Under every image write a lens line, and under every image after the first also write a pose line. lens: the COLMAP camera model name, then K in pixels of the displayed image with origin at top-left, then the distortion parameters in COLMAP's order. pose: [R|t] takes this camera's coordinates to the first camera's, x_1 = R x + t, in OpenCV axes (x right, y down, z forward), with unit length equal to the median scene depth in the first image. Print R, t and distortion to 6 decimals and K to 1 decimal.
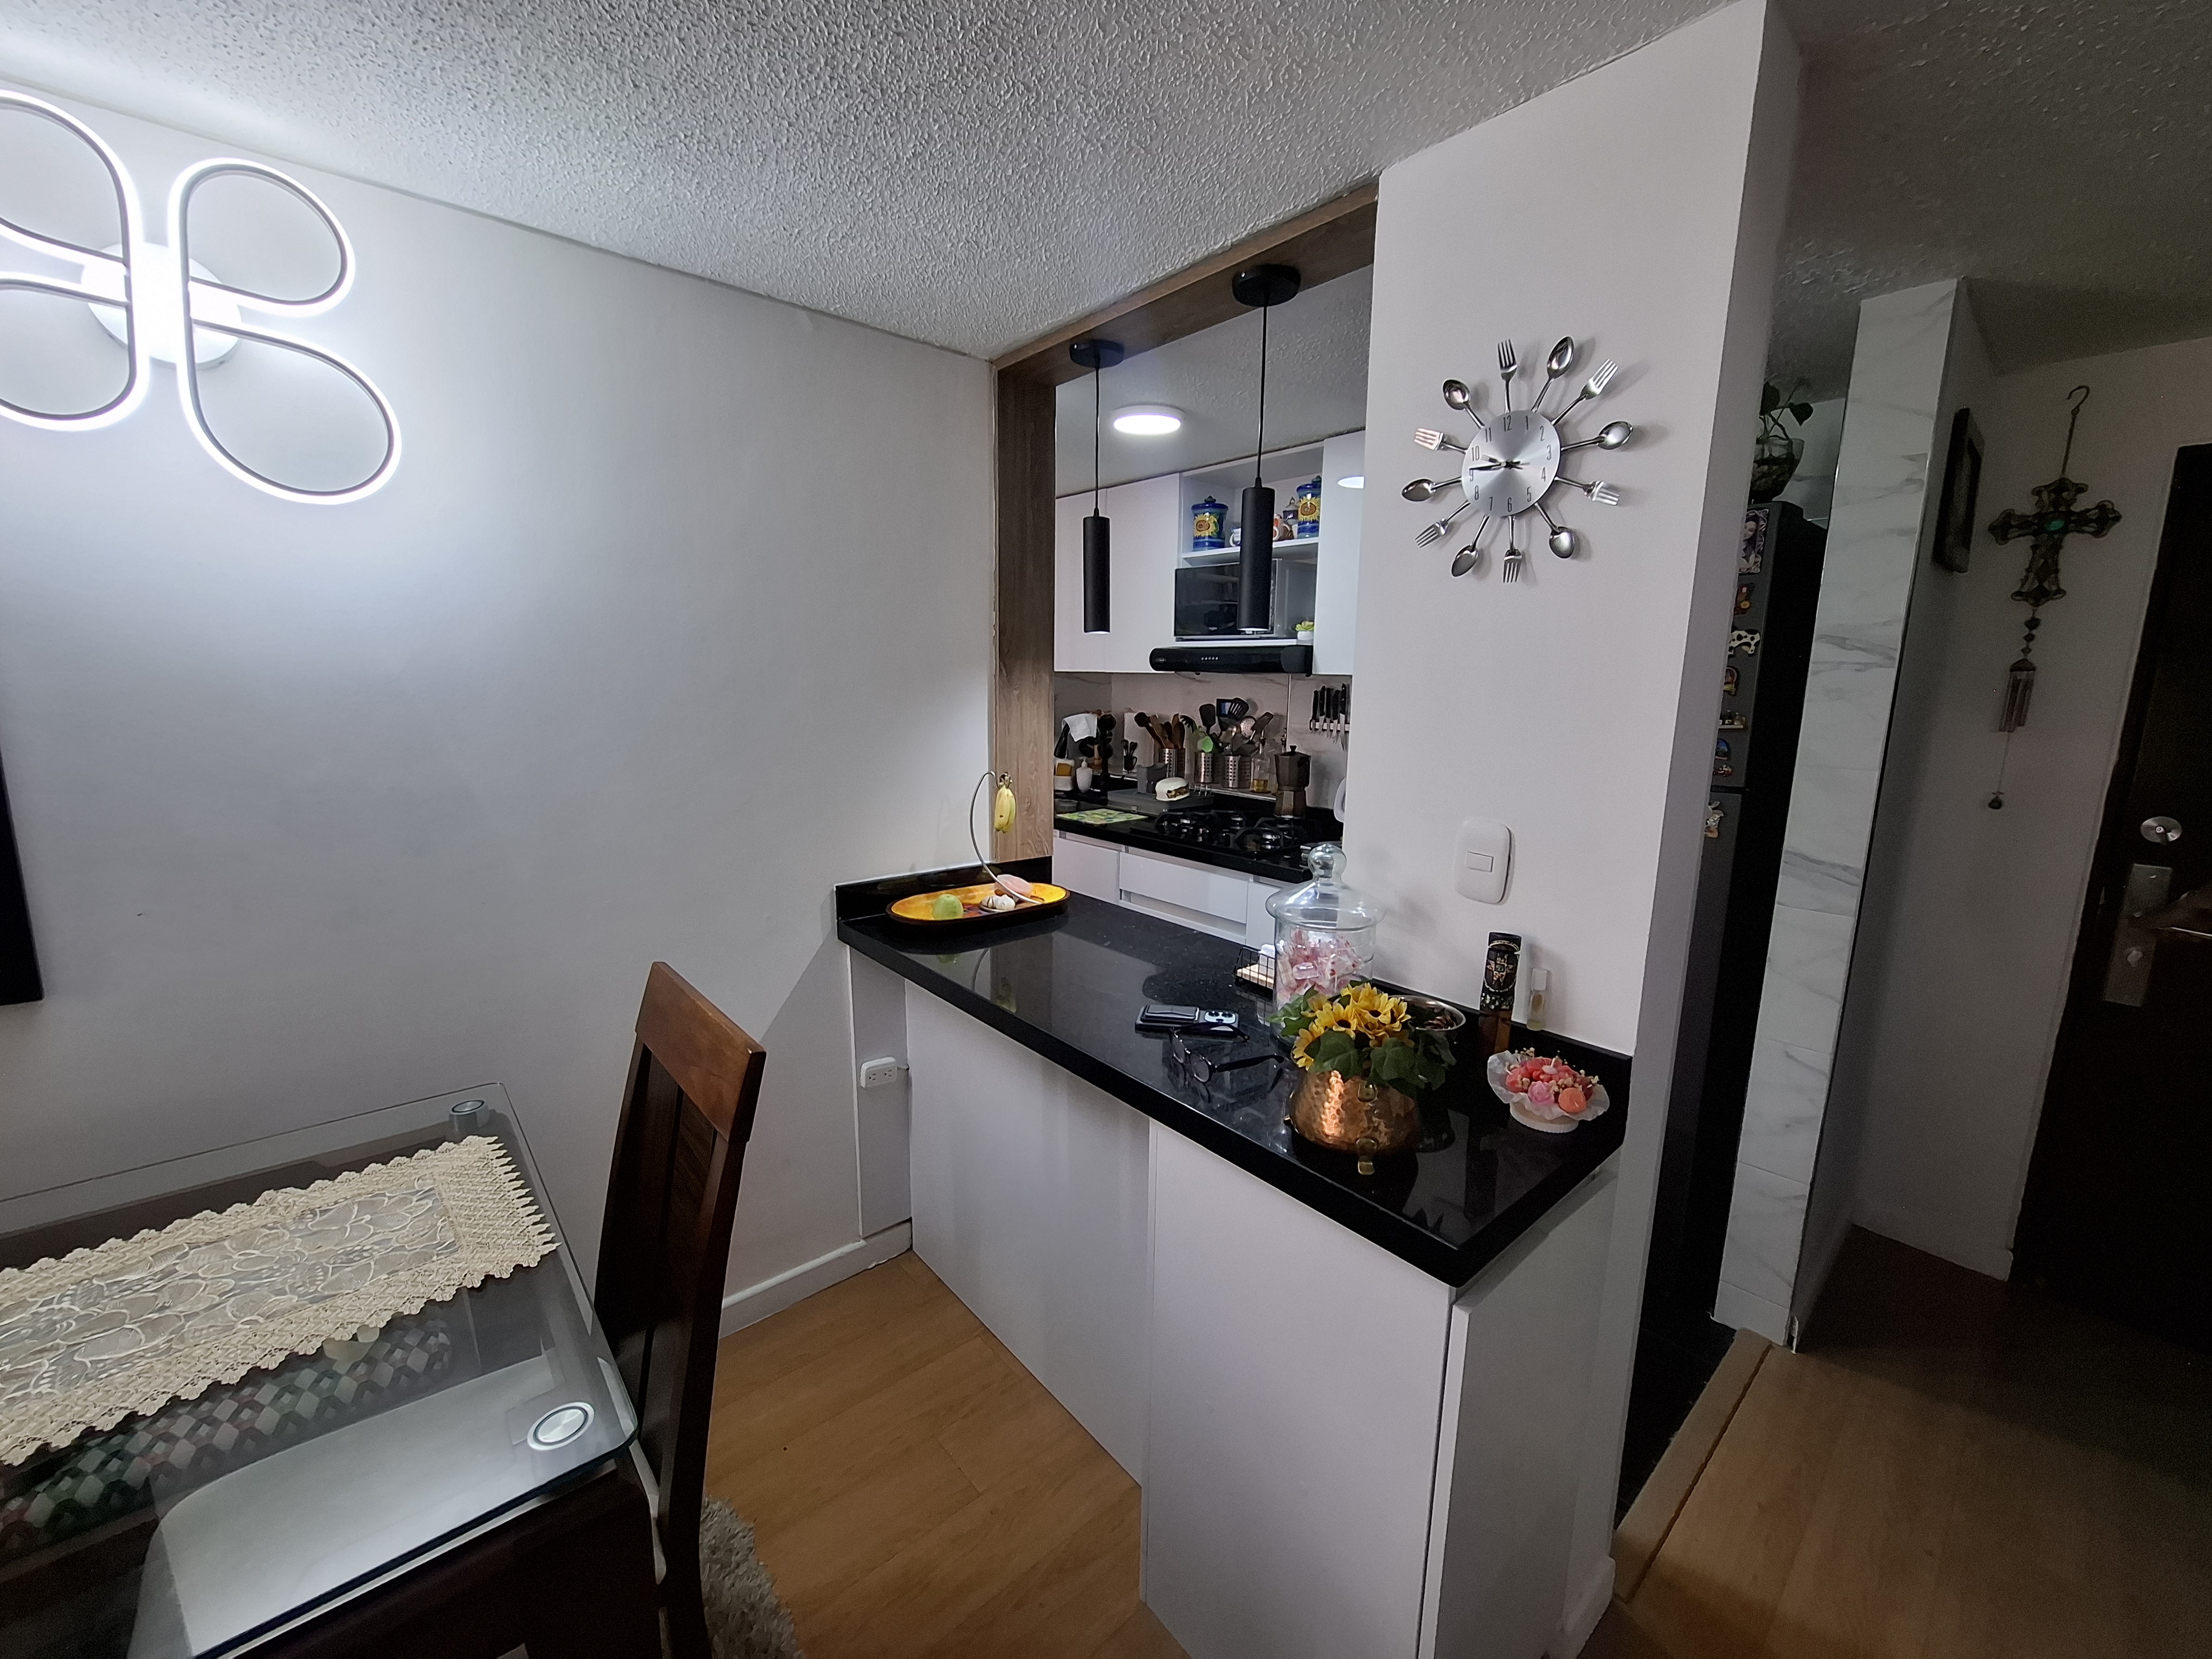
lens RADIAL K [[874.4, 0, 1114.8], [0, 874.4, 825.1], [0, 0, 1]] dist [-0.008671, 0.003365]
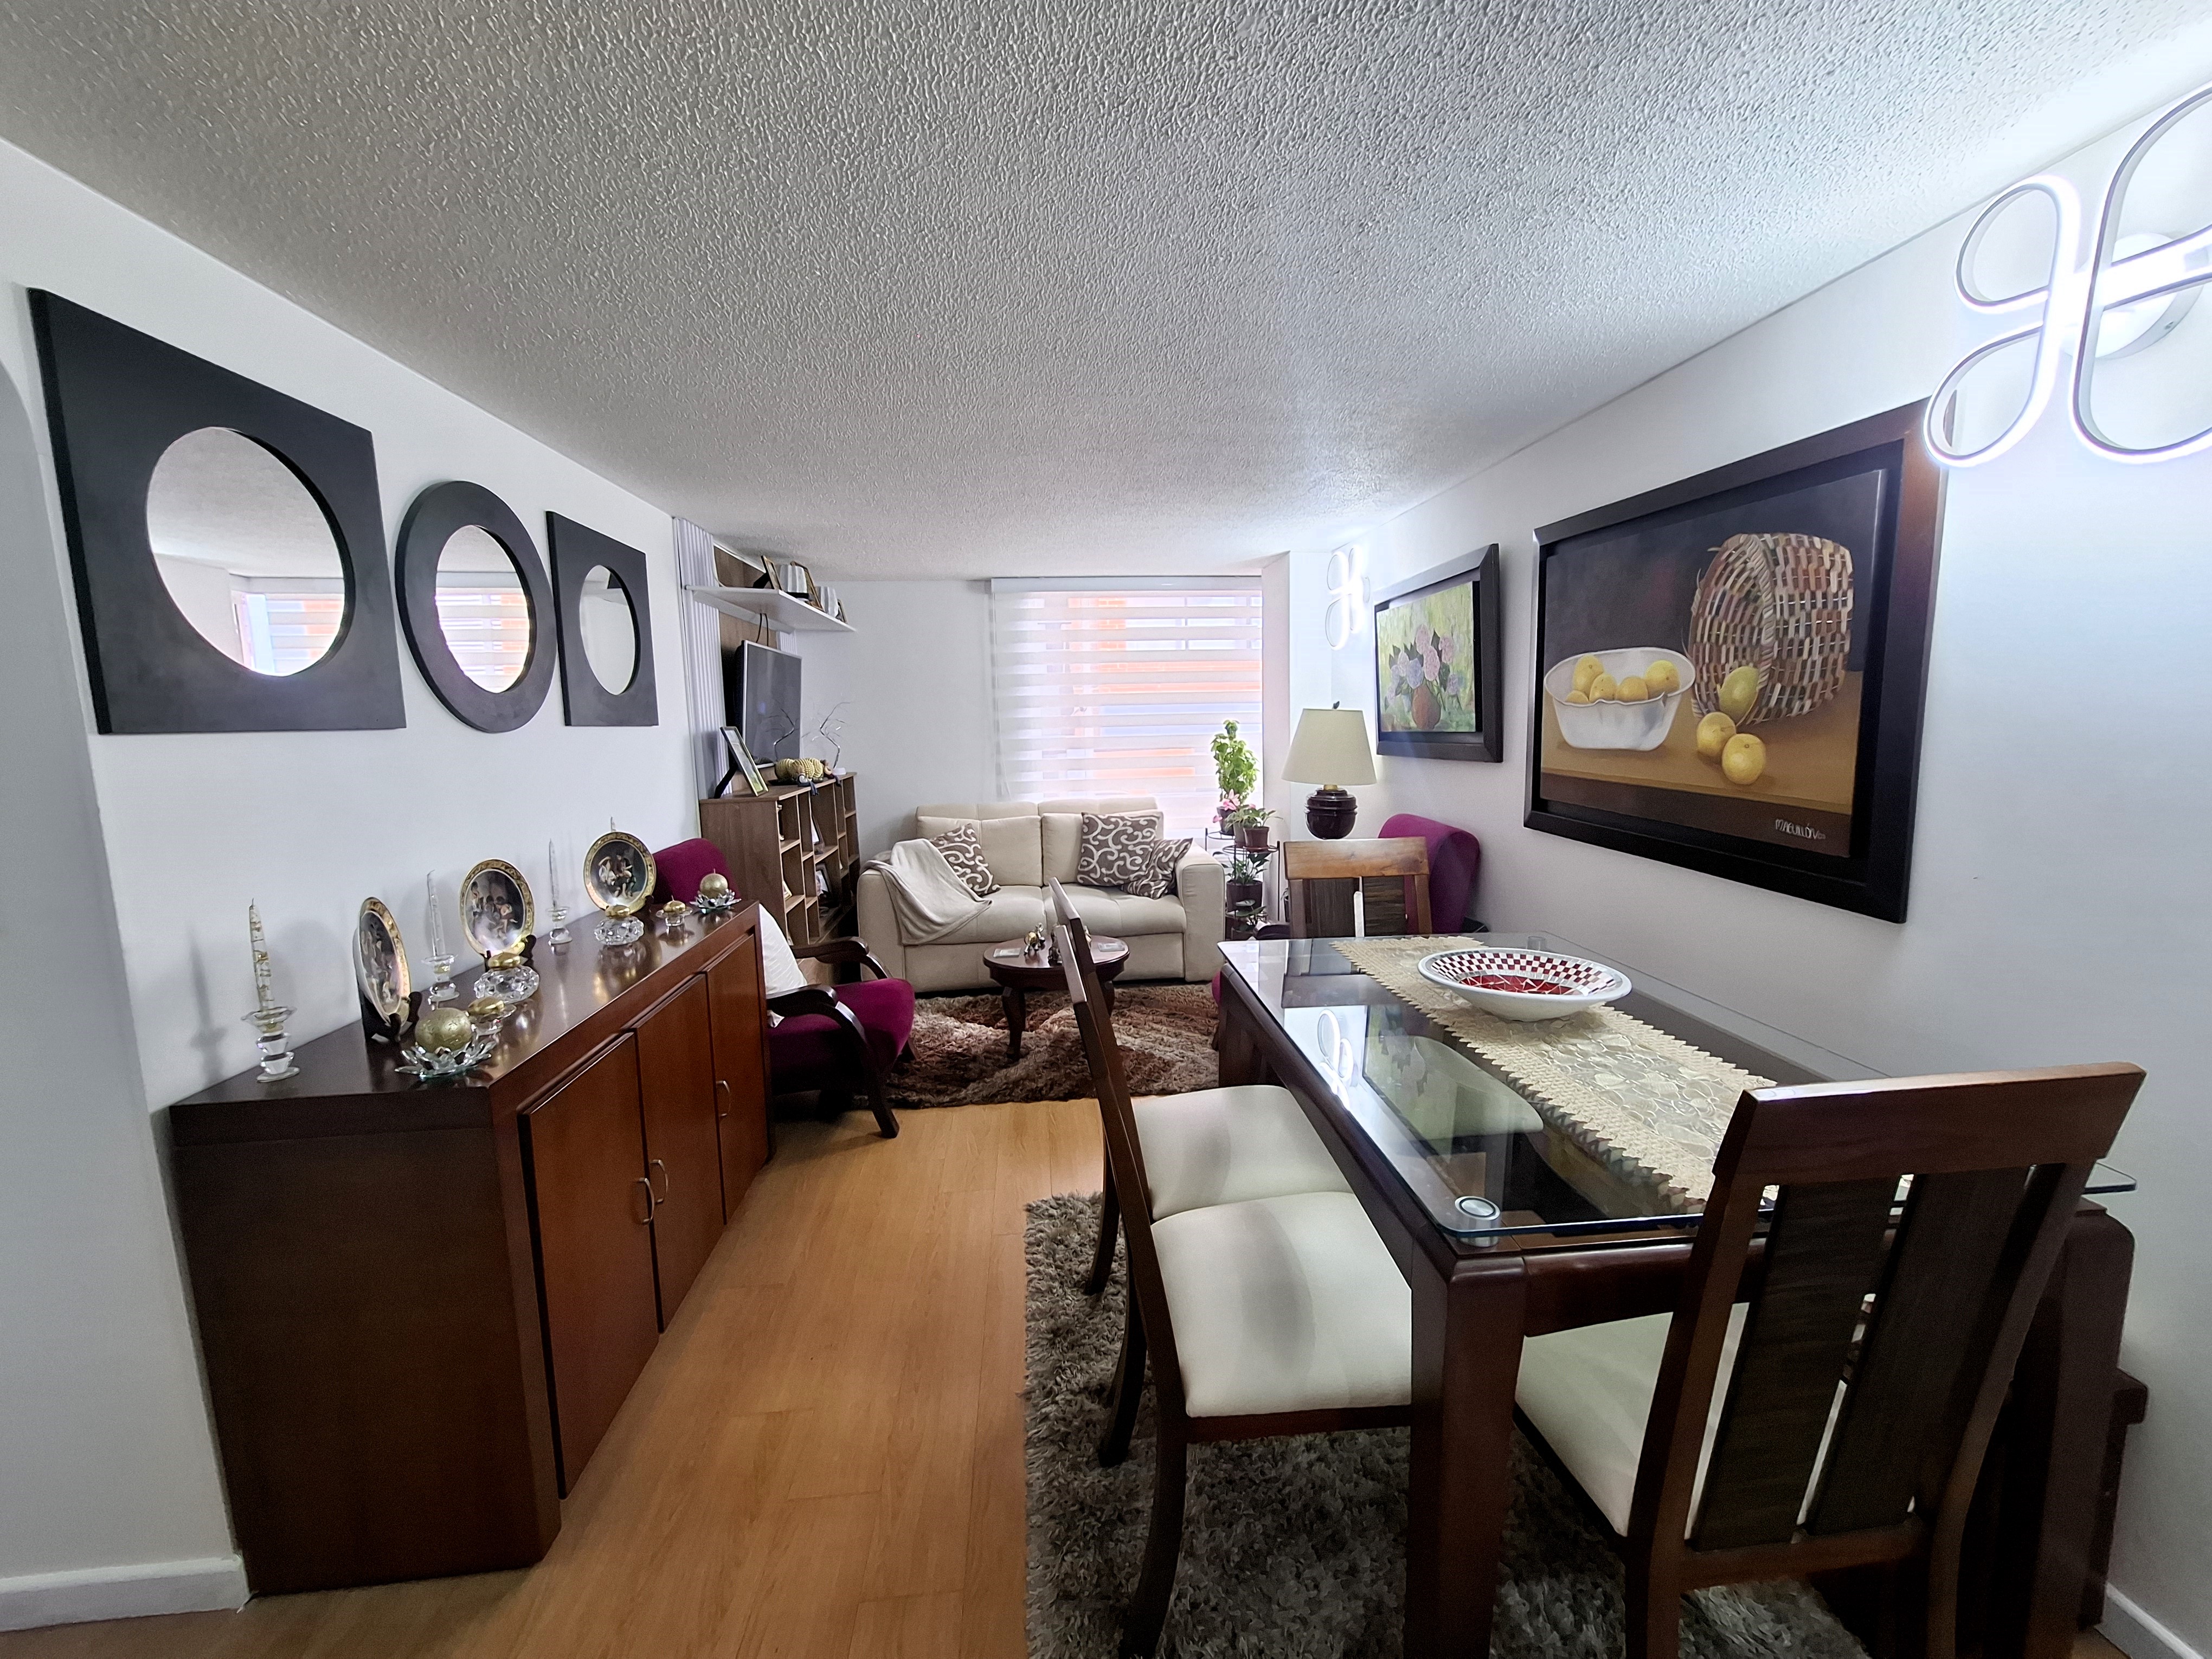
lens RADIAL K [[874.4, 0, 1122.0], [0, 874.4, 825.0], [0, 0, 1]] dist [-0.008671, 0.003365]
pose [[-0.585668, 0.101781, -0.804135, 0.282627], [-0.122069, 0.969694, 0.211642, -0.046469], [0.801306, 0.222112, -0.555495, 0.476827]]
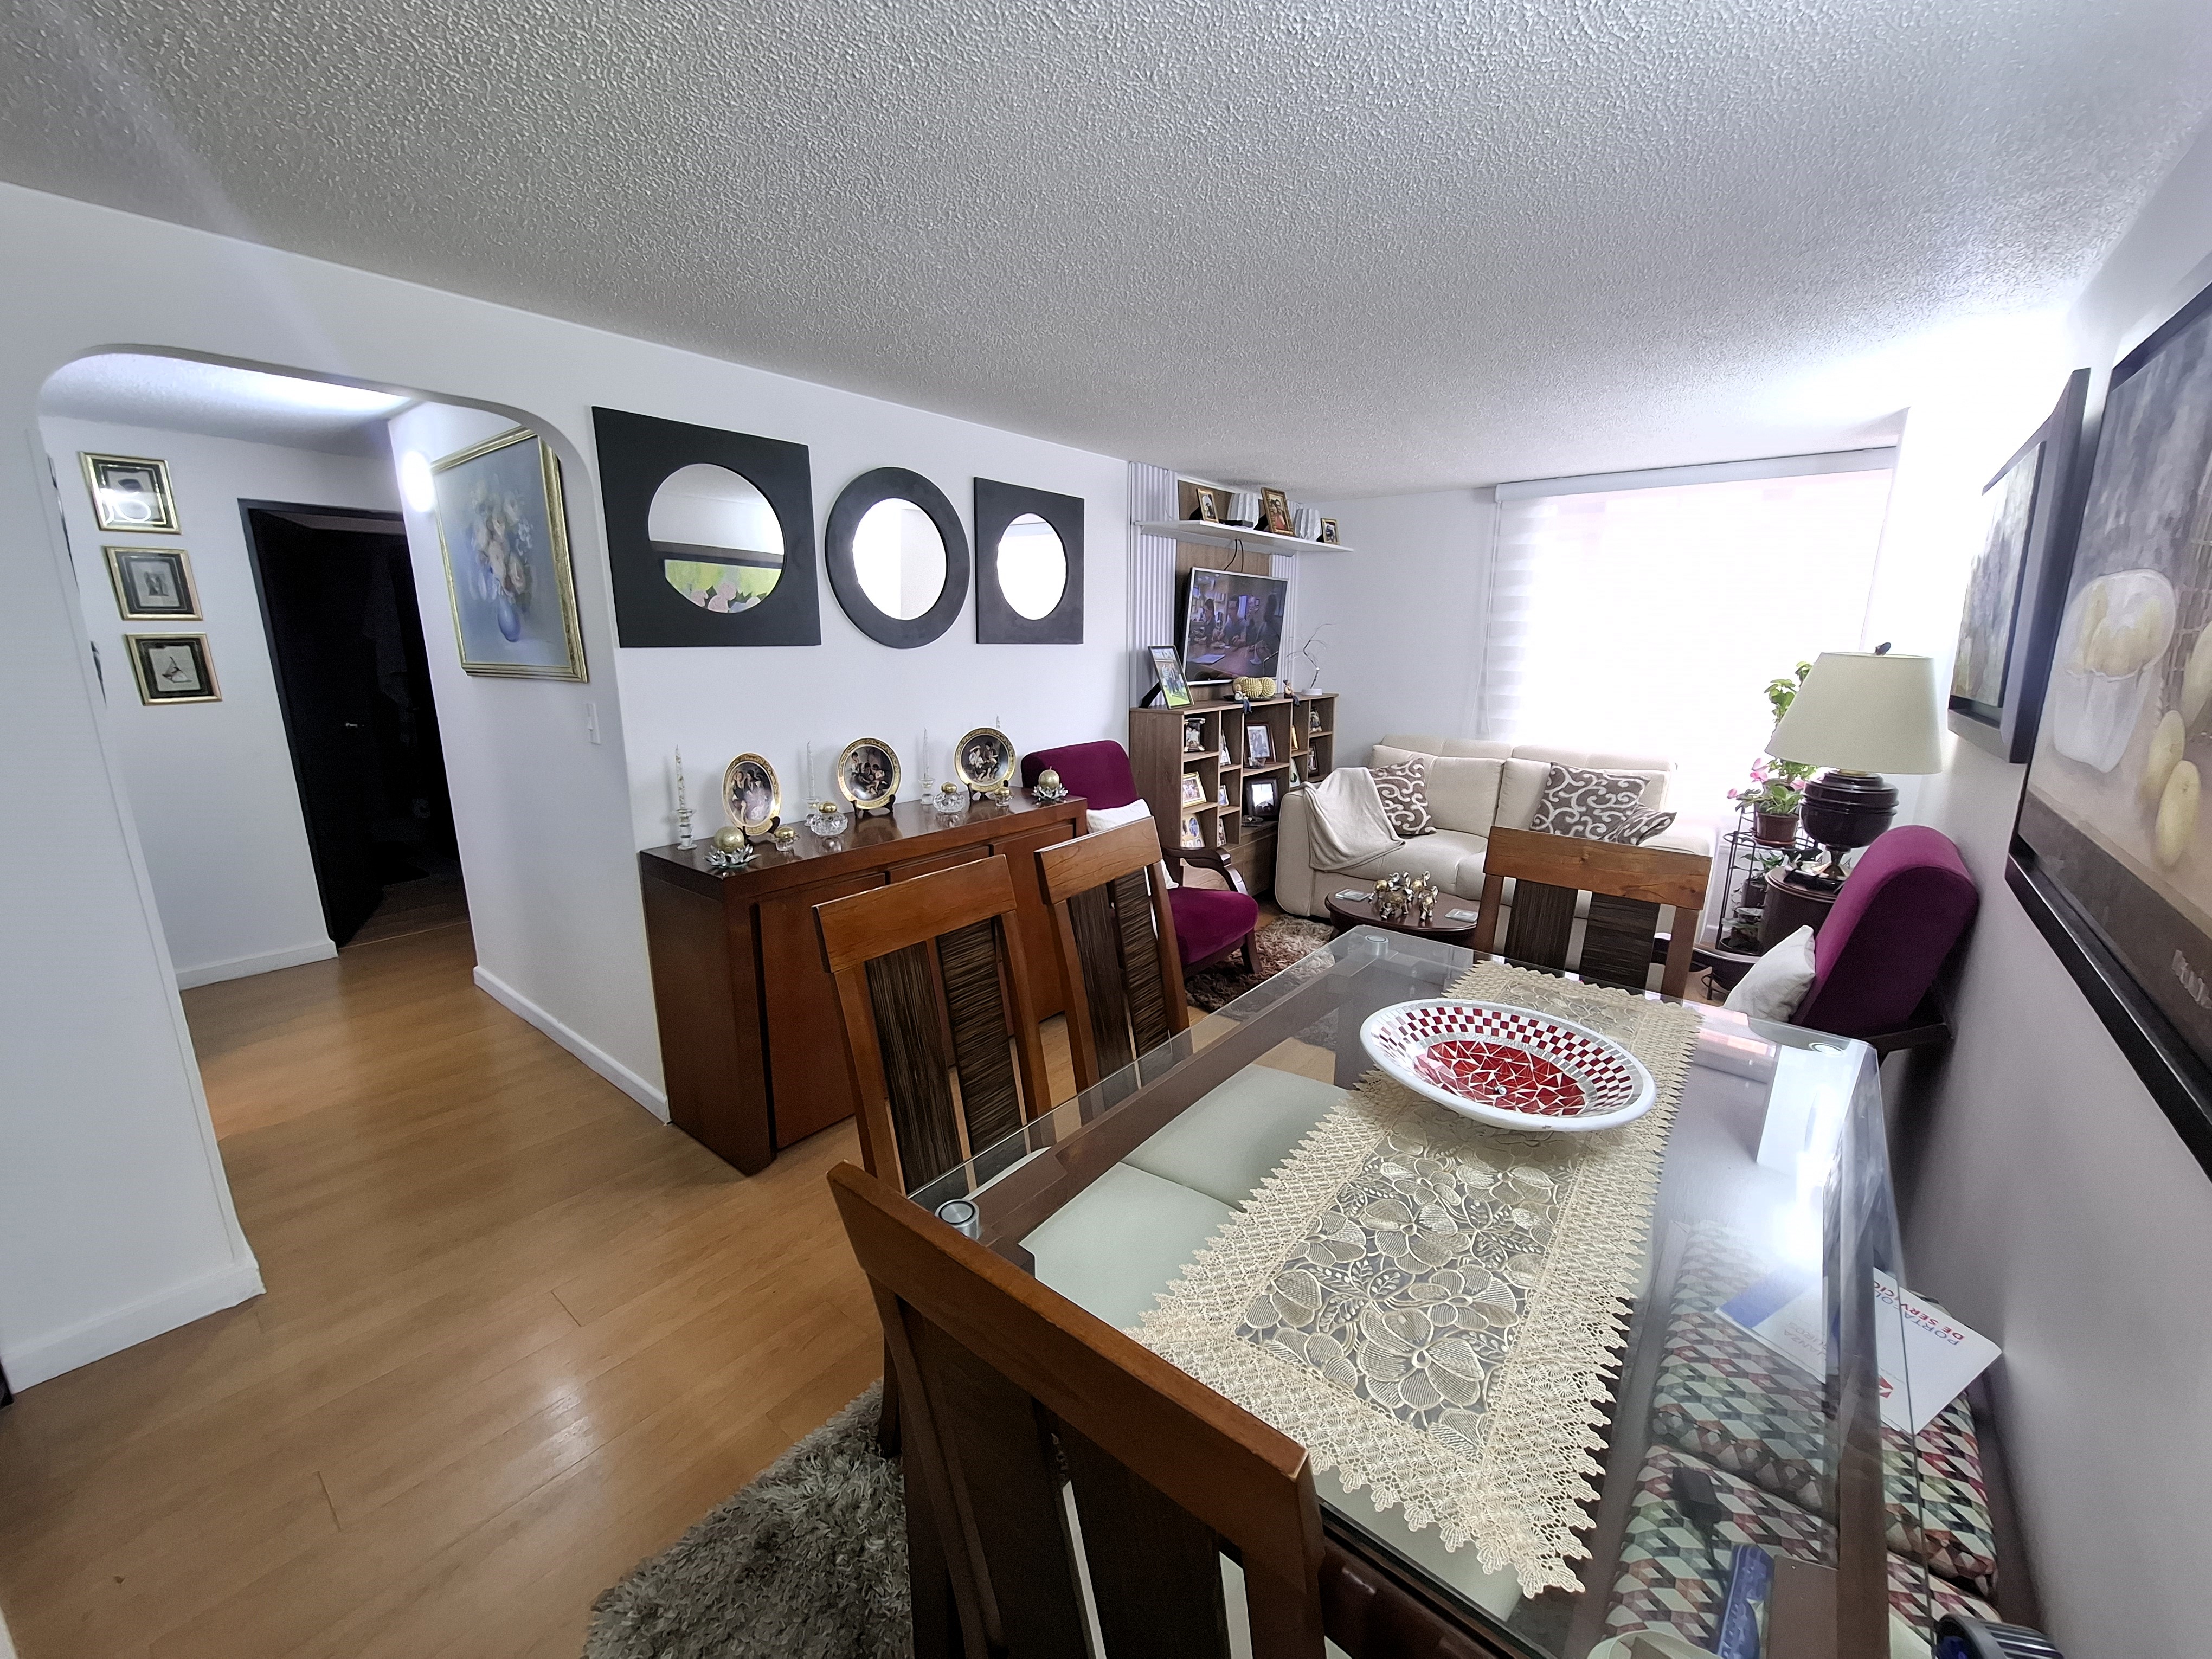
lens RADIAL K [[874.4, 0, 1121.1], [0, 874.4, 826.2], [0, 0, 1]] dist [-0.008671, 0.003365]
pose [[-0.985136, 0.018661, -0.170759, -0.270554], [-0.047276, 0.926238, 0.373963, -0.137459], [0.165142, 0.376477, -0.911588, 0.808047]]
